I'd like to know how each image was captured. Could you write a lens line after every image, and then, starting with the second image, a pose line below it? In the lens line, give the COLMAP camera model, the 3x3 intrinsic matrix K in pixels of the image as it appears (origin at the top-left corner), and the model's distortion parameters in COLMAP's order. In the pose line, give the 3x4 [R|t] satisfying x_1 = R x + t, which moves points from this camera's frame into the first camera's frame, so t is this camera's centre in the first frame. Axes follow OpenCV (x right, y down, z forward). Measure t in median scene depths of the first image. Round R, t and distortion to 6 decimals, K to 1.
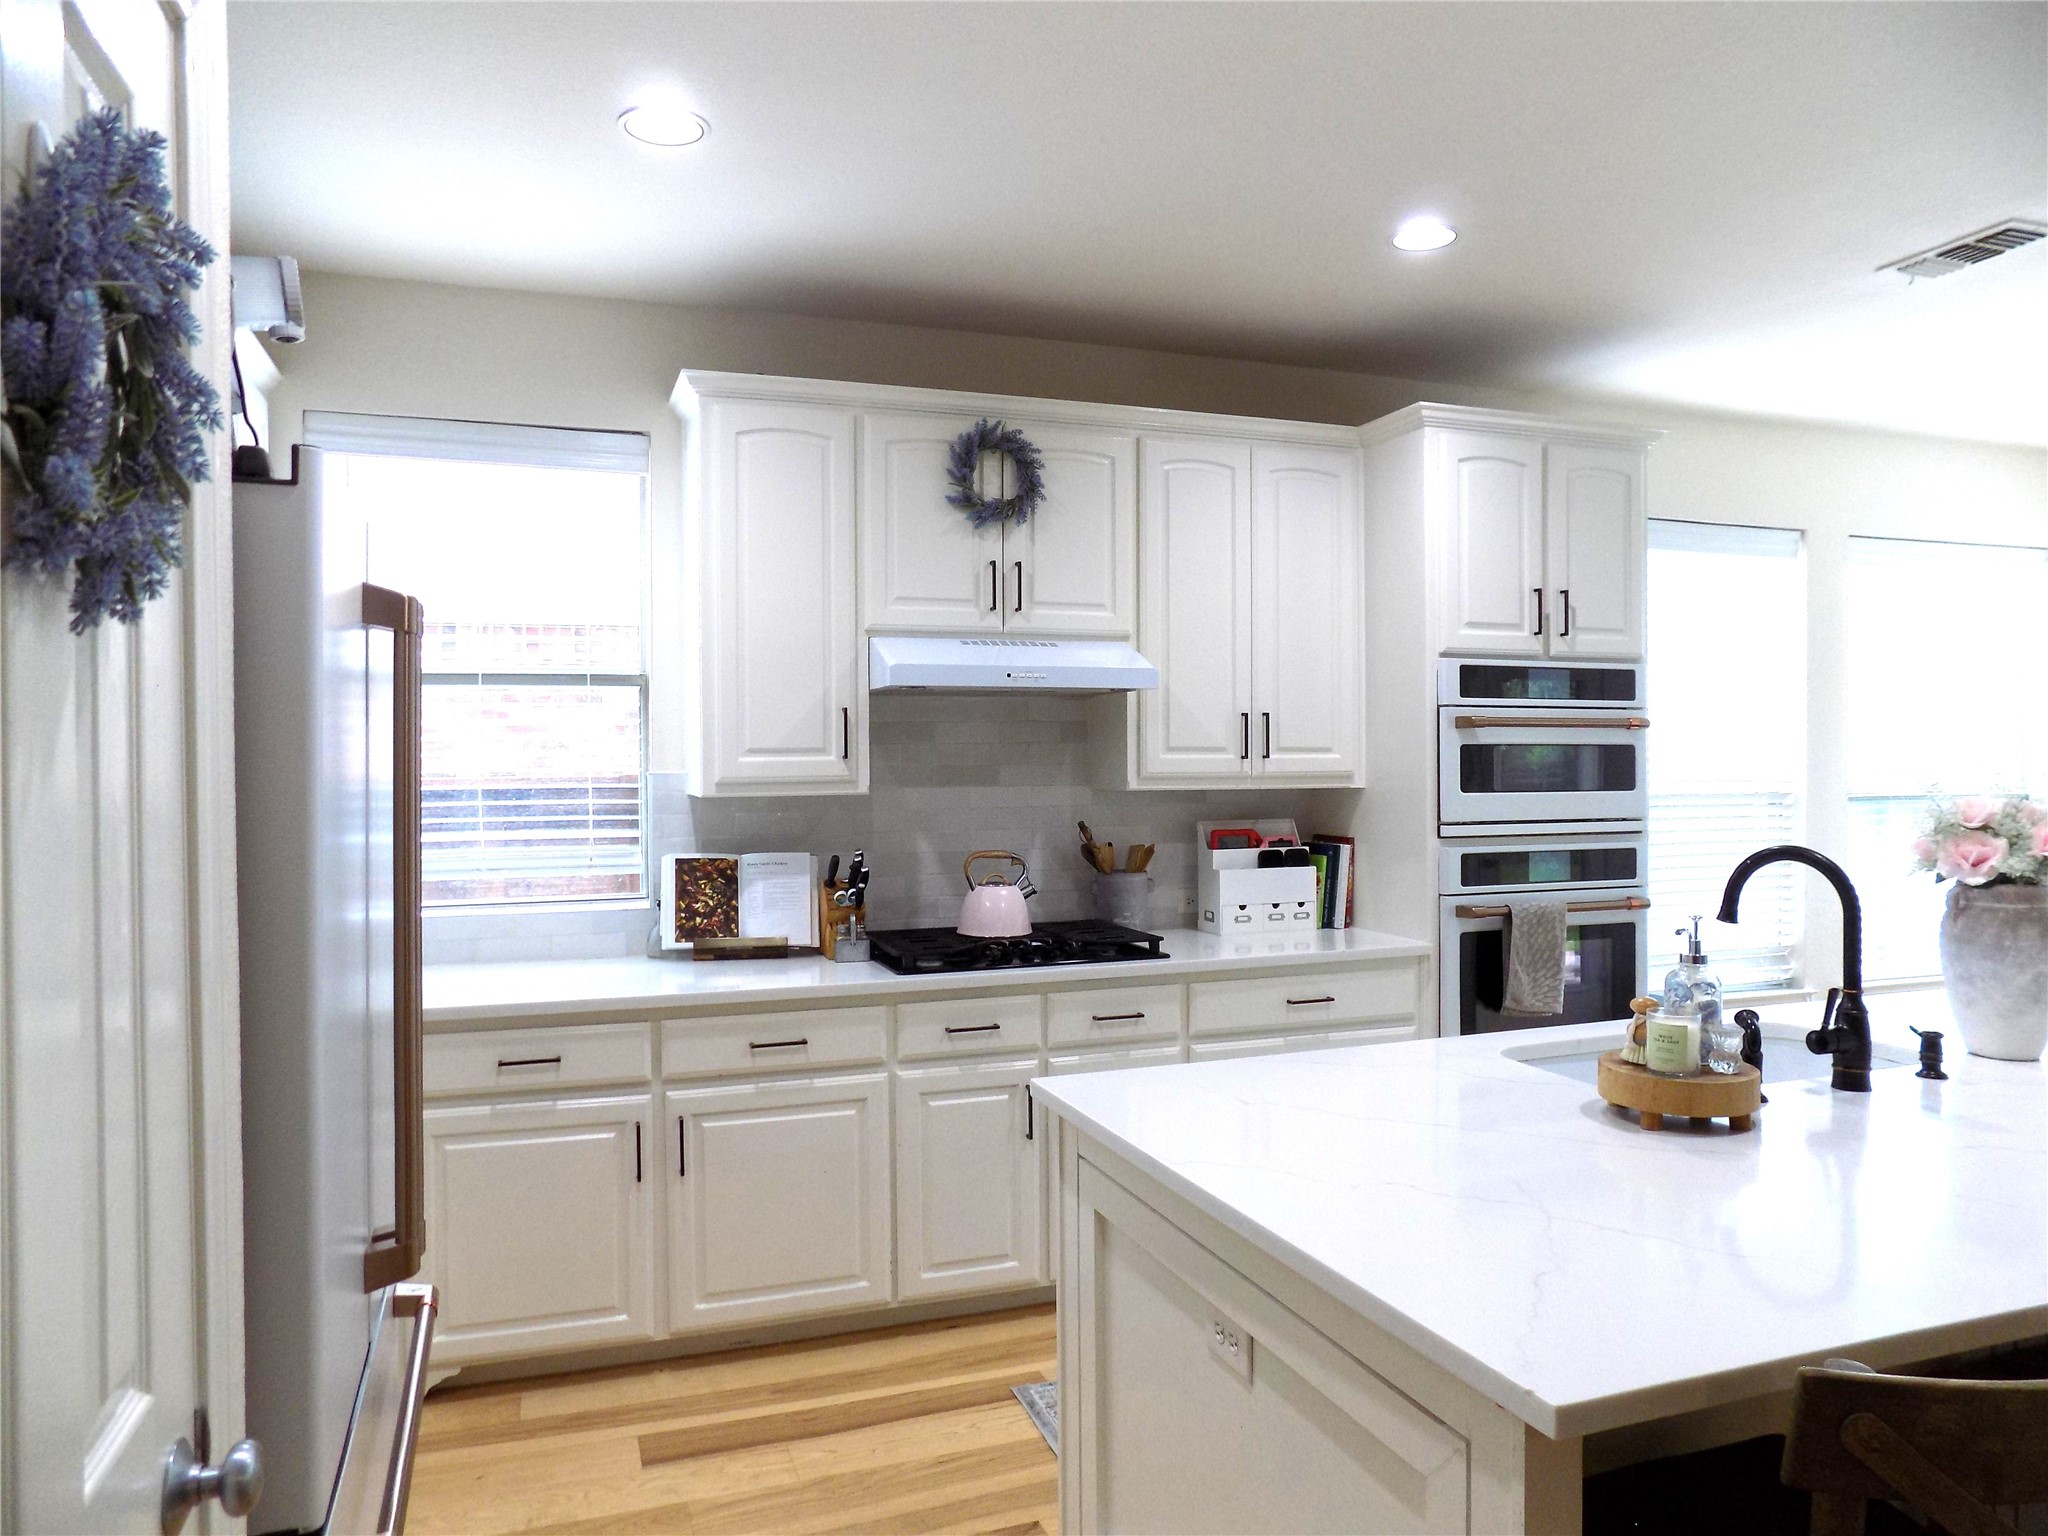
lens RADIAL K [[1431.2, 0, 1052.8], [0, 1431.2, 764.3], [0, 0, 1]] dist [-0.006770, 0.004598]
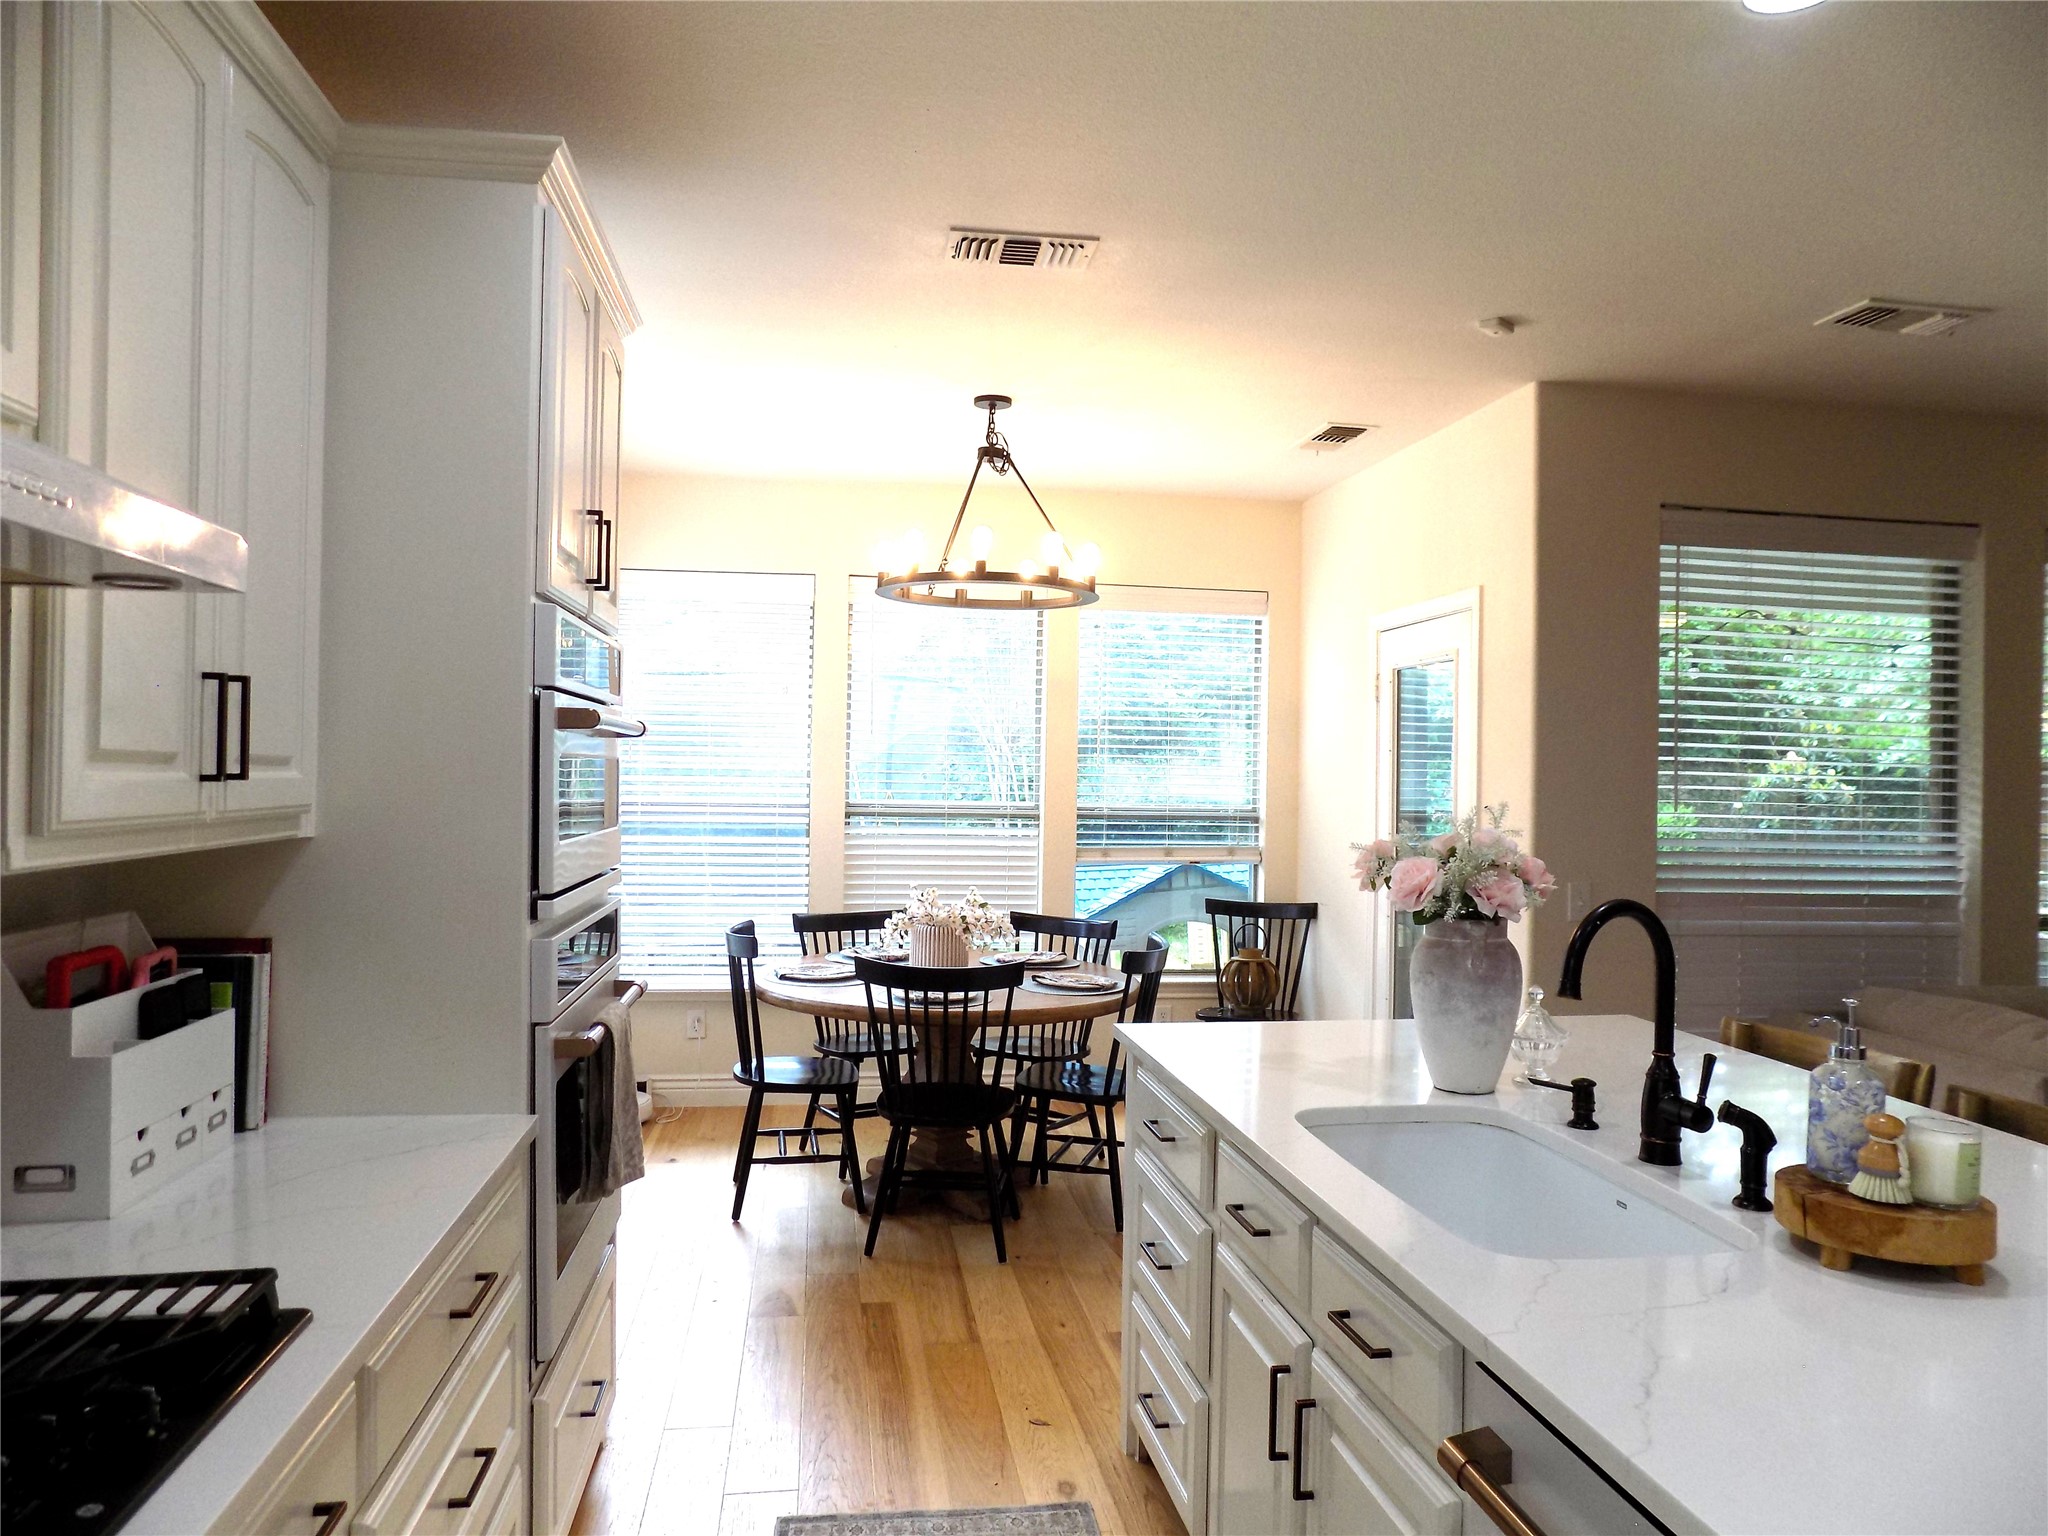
lens RADIAL K [[1431.2, 0, 1052.8], [0, 1431.2, 764.3], [0, 0, 1]] dist [-0.006770, 0.004598]
pose [[0.207965, 0.017395, 0.977981, -0.235405], [-0.009829, 0.999829, -0.015694, -0.004593], [-0.978087, -0.006349, 0.208101, 0.673270]]
